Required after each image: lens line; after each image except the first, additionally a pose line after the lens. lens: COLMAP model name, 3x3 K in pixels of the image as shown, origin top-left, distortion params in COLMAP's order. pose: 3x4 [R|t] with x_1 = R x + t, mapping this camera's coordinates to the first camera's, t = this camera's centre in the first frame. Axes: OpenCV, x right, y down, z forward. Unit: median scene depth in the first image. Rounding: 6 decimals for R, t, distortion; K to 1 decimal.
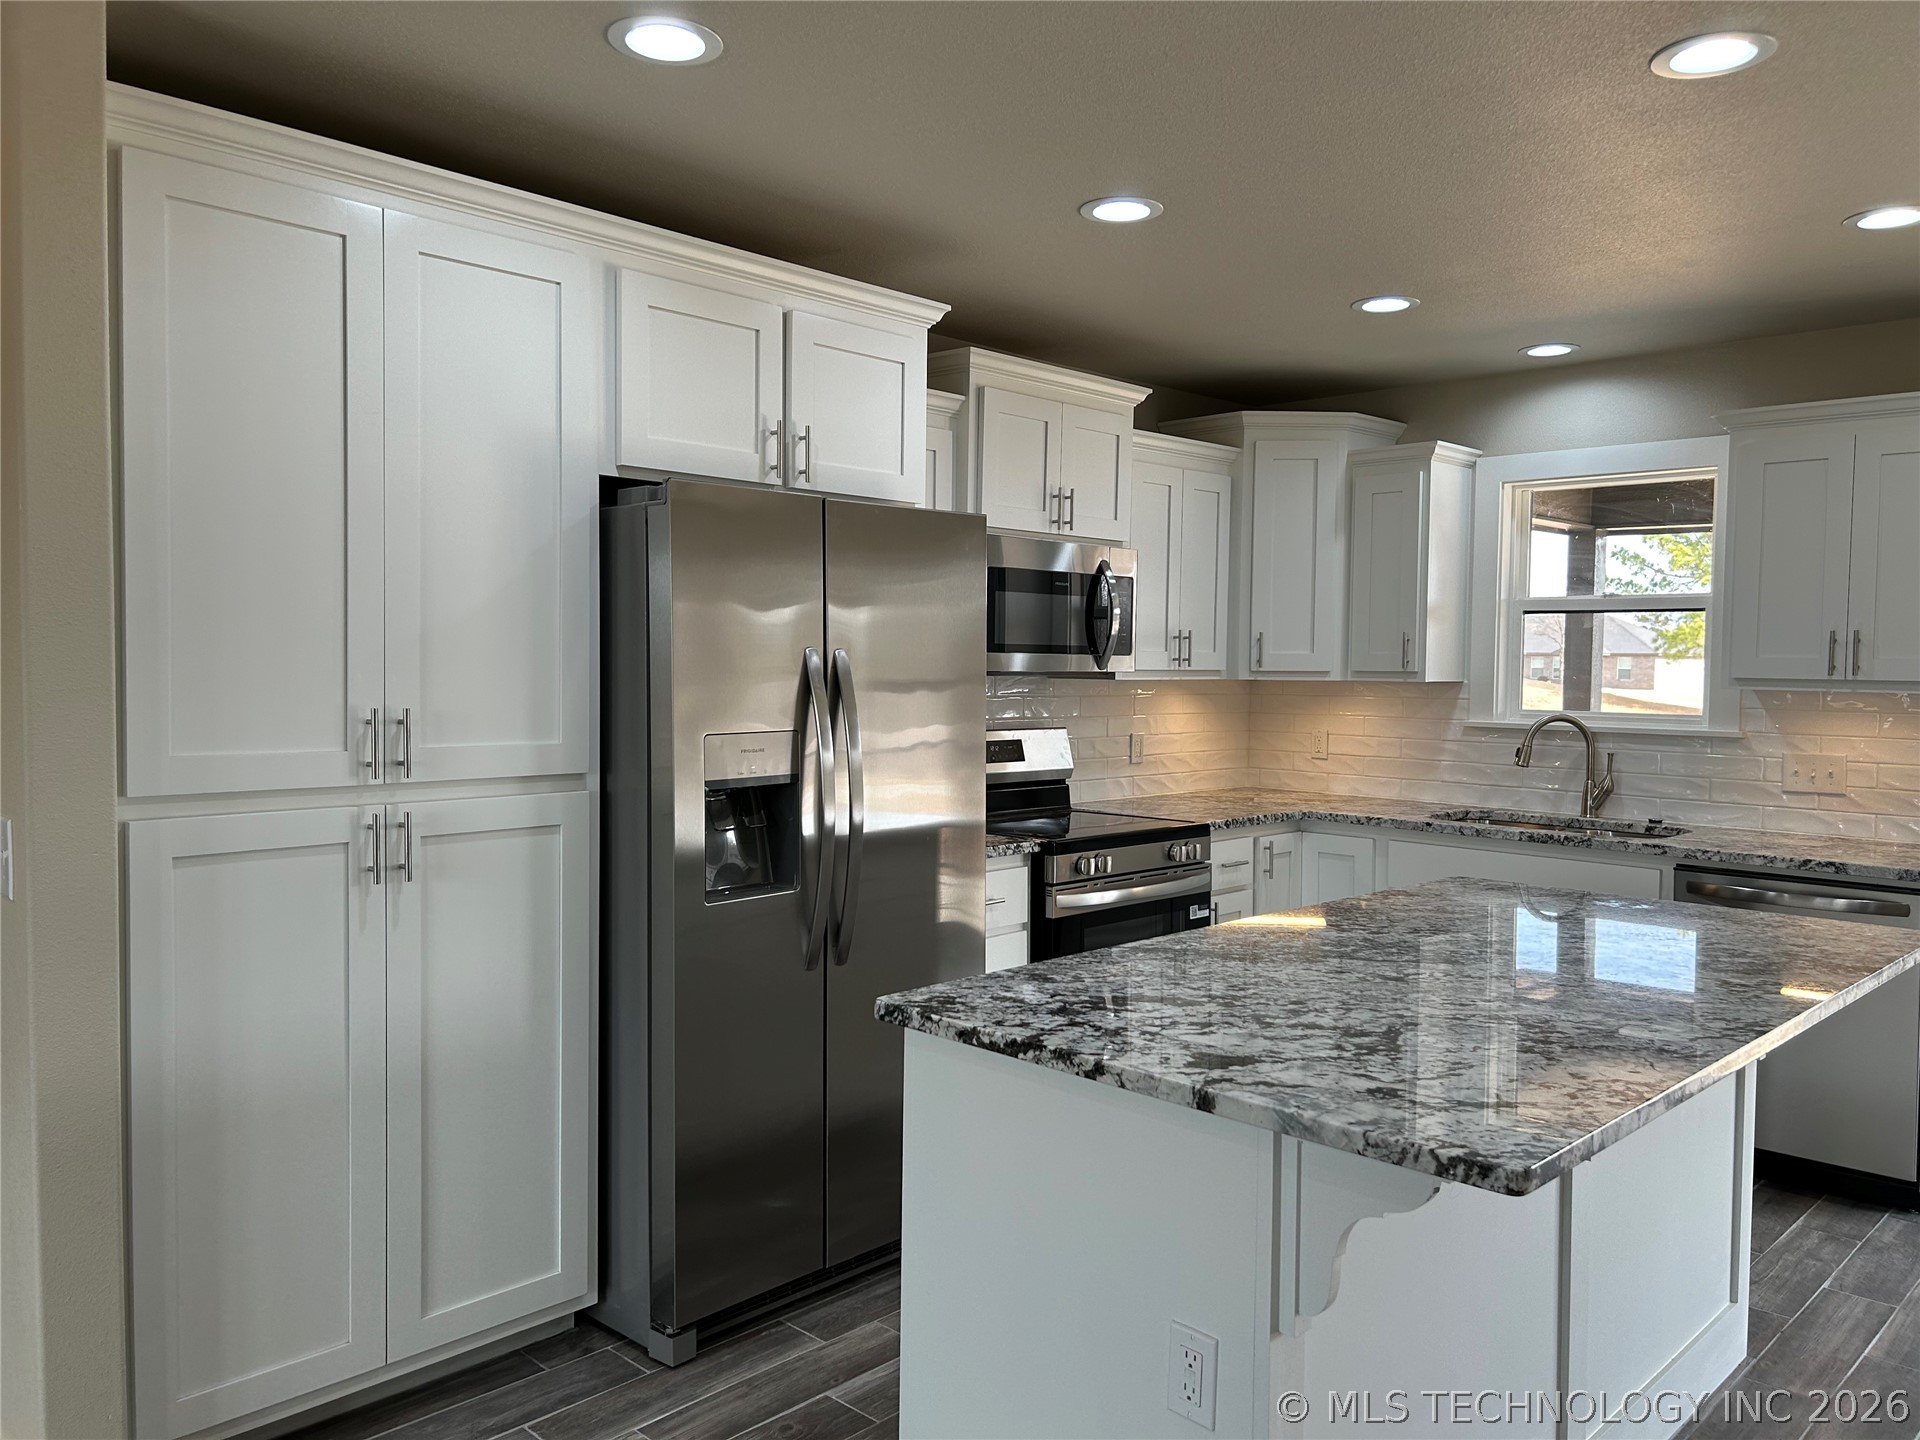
lens RADIAL K [[1418.0, 0, 960.0], [0, 1418.0, 720.0], [0, 0, 1]] dist [0.062966, -0.082206]
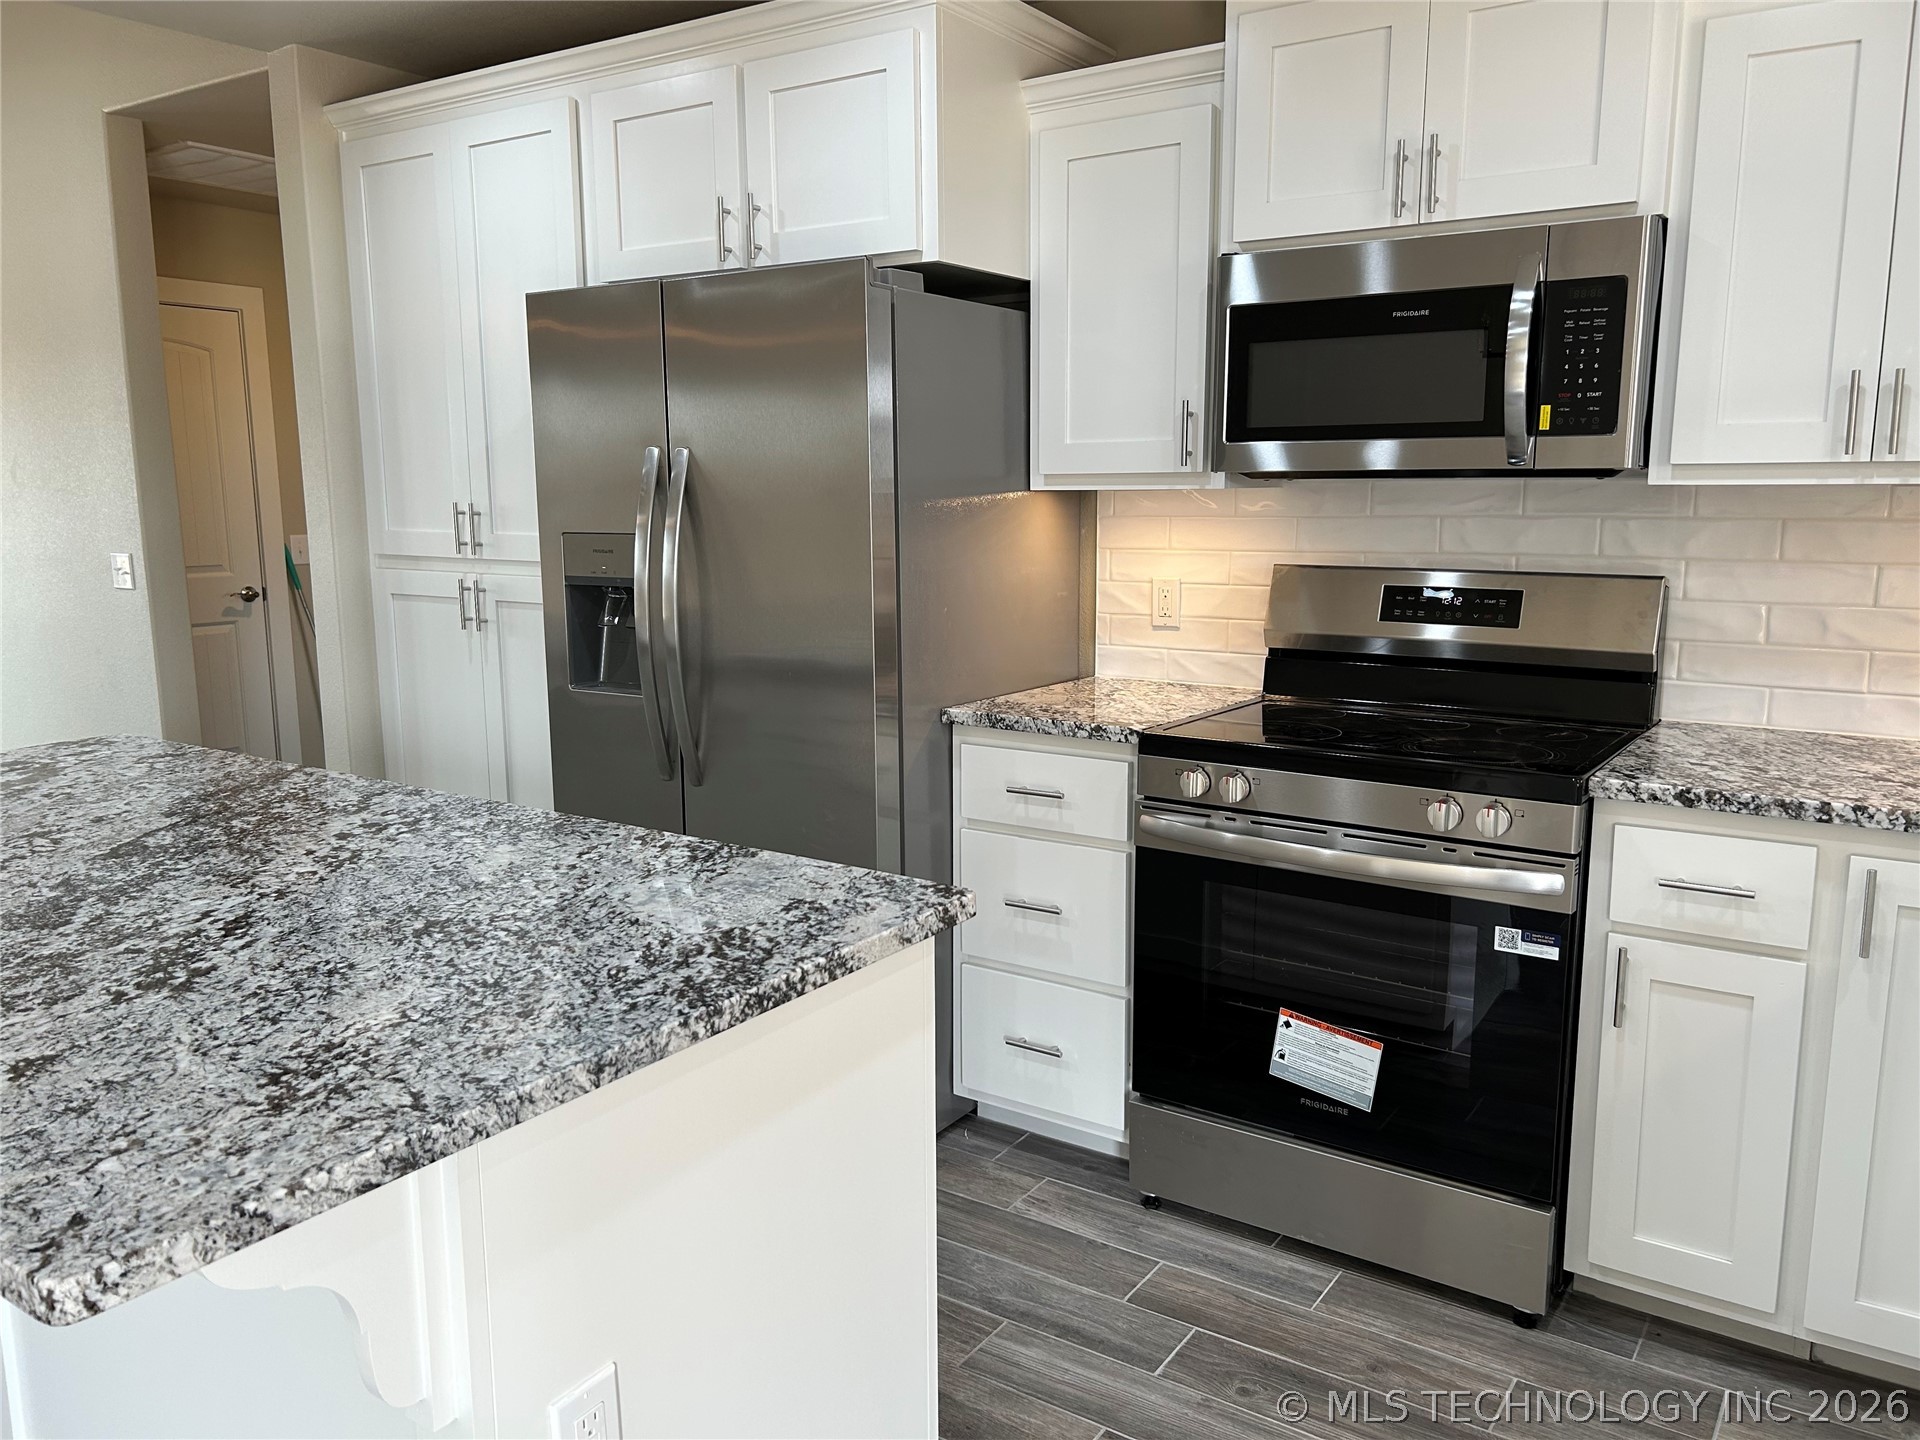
lens RADIAL K [[1444.7, 0, 960.0], [0, 1444.7, 720.0], [0, 0, 1]] dist [0.018495, -0.003491]
pose [[0.186242, 0.148608, -0.971200, 0.587242], [-0.037227, 0.988852, 0.144171, -0.010820], [0.981798, 0.009304, 0.189699, 0.663225]]
